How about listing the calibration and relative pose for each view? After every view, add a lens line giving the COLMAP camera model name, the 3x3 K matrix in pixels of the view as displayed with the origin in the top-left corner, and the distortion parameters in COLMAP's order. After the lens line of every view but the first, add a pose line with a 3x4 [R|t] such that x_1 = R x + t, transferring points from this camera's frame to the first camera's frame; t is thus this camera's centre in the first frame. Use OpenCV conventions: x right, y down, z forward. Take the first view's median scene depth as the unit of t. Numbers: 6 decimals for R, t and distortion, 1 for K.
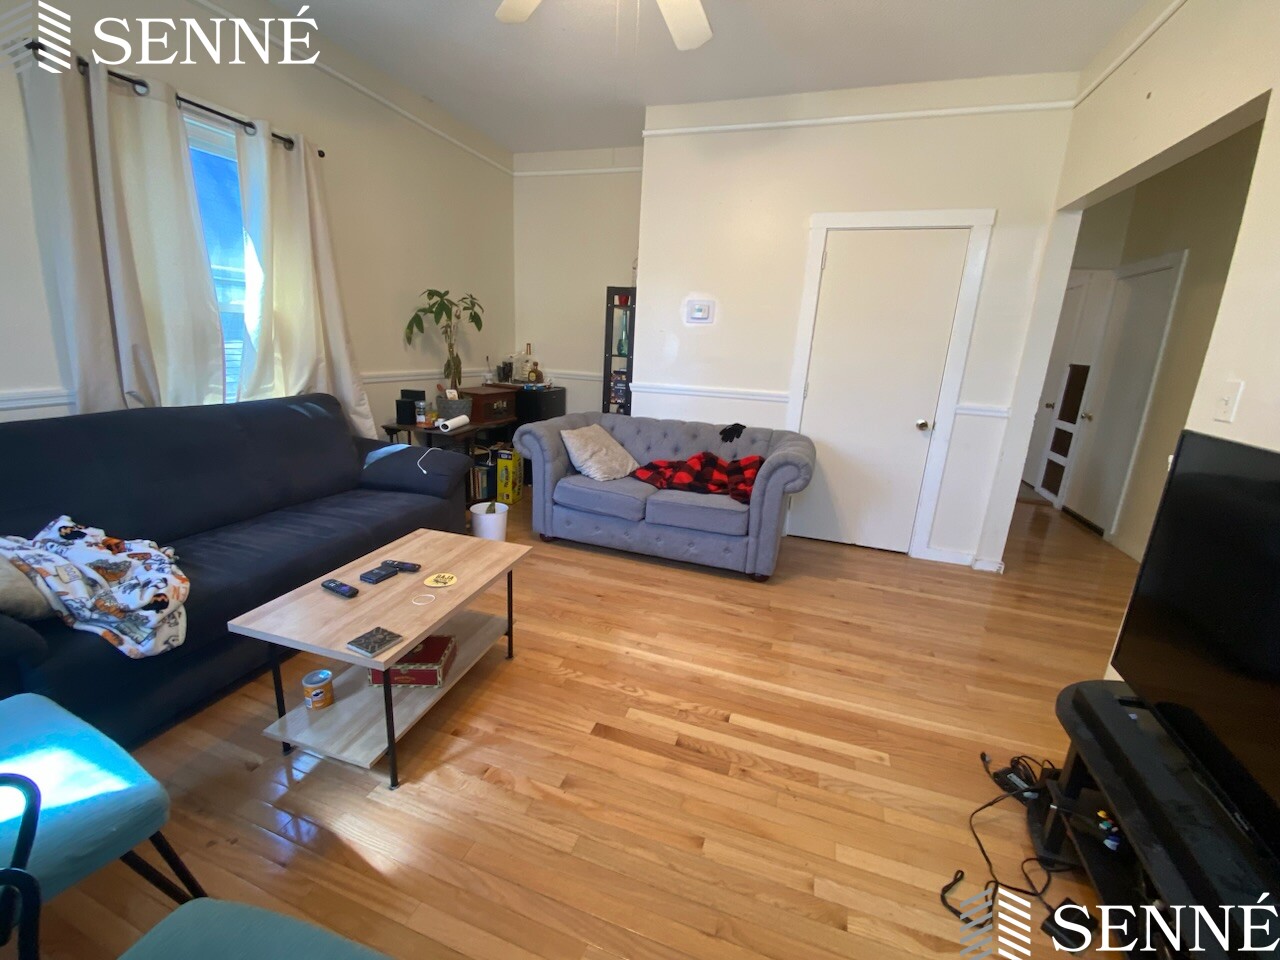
lens RADIAL K [[514.5, 0, 640.0], [0, 514.5, 480.0], [0, 0, 1]] dist [0.014879, -0.017147]
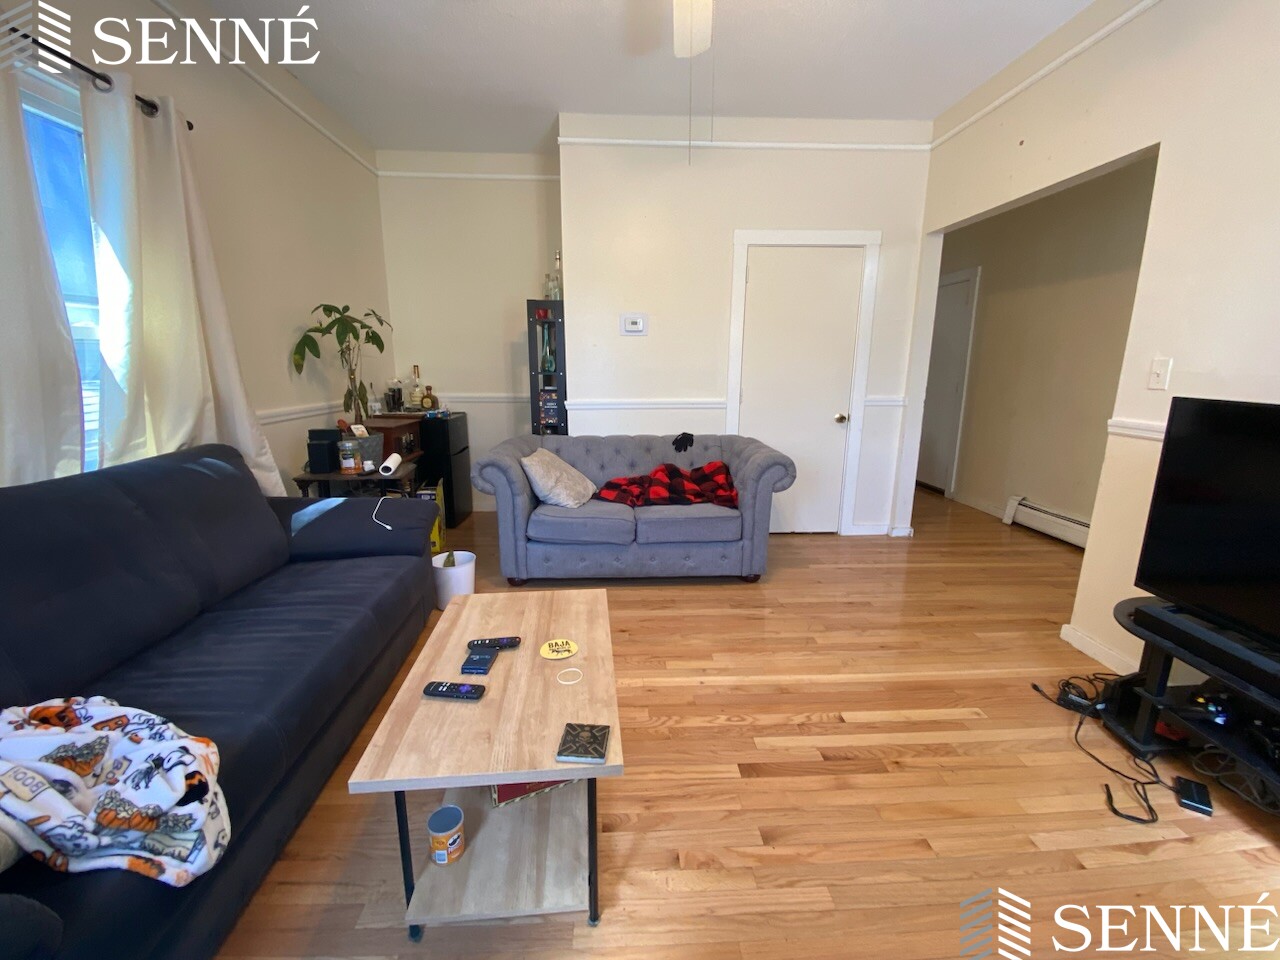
lens RADIAL K [[517.7, 0, 637.1], [0, 517.7, 476.4], [0, 0, 1]] dist [0.014165, -0.015936]
pose [[0.930167, -0.124493, 0.345384, -0.324651], [0.136772, 0.990538, -0.011310, -0.031995], [-0.340708, 0.057759, 0.938393, 0.104985]]
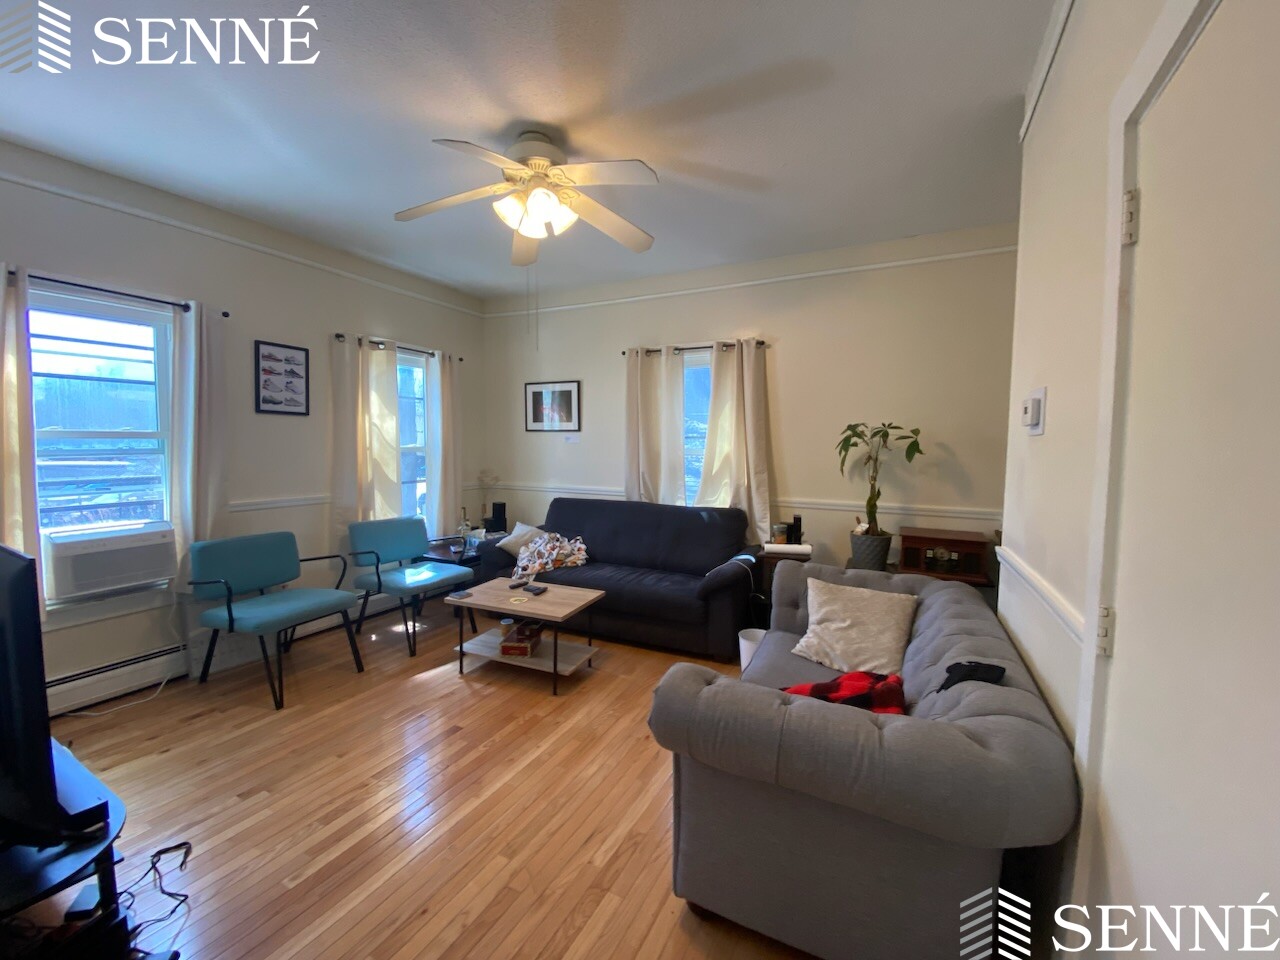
lens RADIAL K [[520.4, 0, 638.4], [0, 520.4, 477.6], [0, 0, 1]] dist [0.045820, -0.033134]
pose [[-0.136748, 0.010044, -0.990555, 0.815413], [-0.271866, 0.961173, 0.047277, -0.248043], [0.952570, 0.275763, -0.128708, 0.932181]]
